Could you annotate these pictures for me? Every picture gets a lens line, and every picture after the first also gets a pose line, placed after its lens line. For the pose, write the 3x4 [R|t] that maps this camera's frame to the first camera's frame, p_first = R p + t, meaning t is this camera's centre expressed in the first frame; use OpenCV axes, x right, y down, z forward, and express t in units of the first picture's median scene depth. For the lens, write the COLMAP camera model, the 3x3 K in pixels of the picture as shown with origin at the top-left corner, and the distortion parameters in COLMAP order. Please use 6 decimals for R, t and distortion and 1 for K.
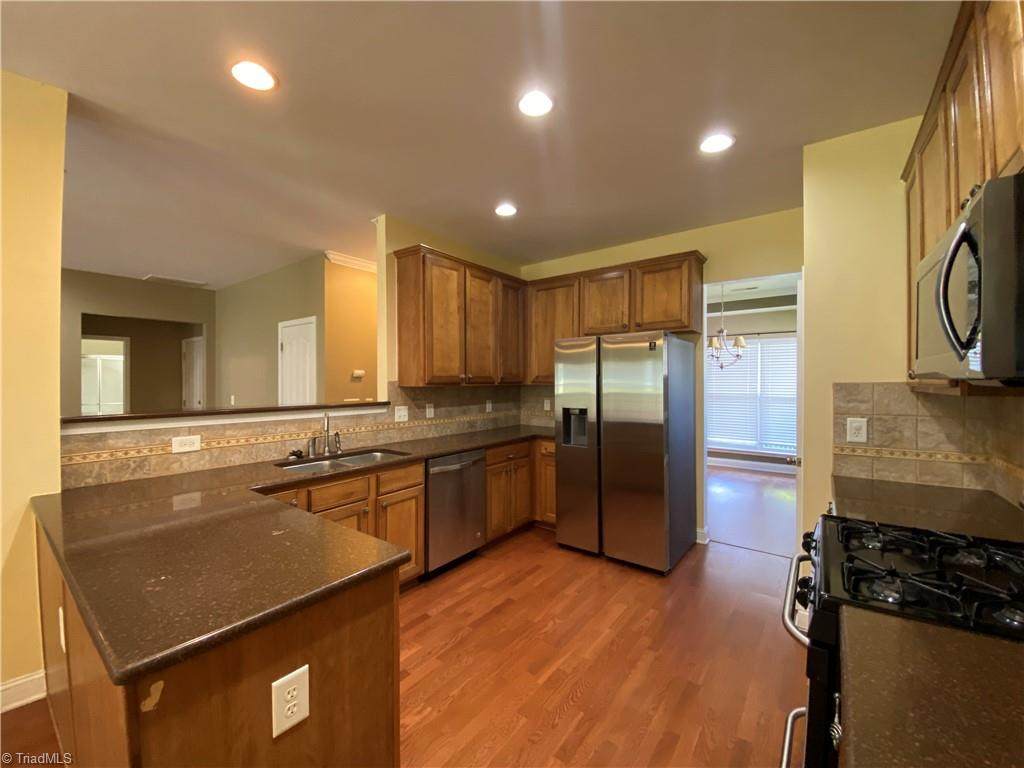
lens RADIAL K [[415.5, 0, 508.0], [0, 415.5, 383.8], [0, 0, 1]] dist [0.065792, -0.050575]
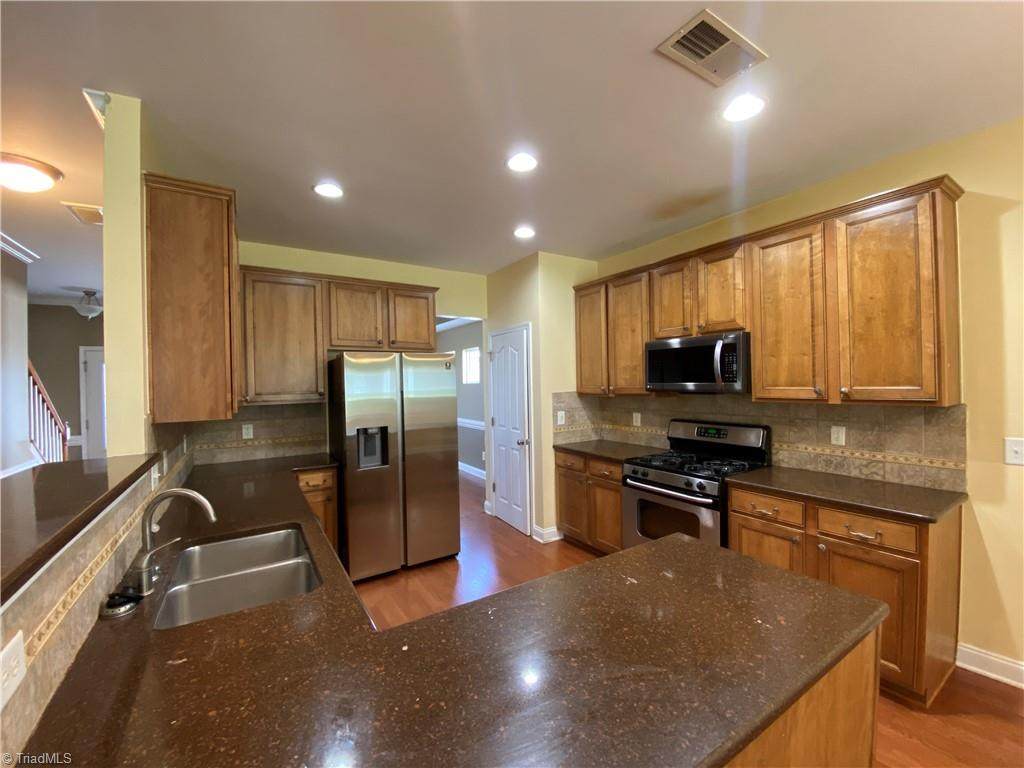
lens RADIAL K [[416.1, 0, 512.0], [0, 416.1, 384.0], [0, 0, 1]] dist [0.031662, -0.027499]
pose [[0.333415, -0.014913, 0.942662, -0.634549], [0.026602, 0.999626, 0.006405, -0.037453], [-0.942405, 0.022941, 0.333687, 0.402117]]
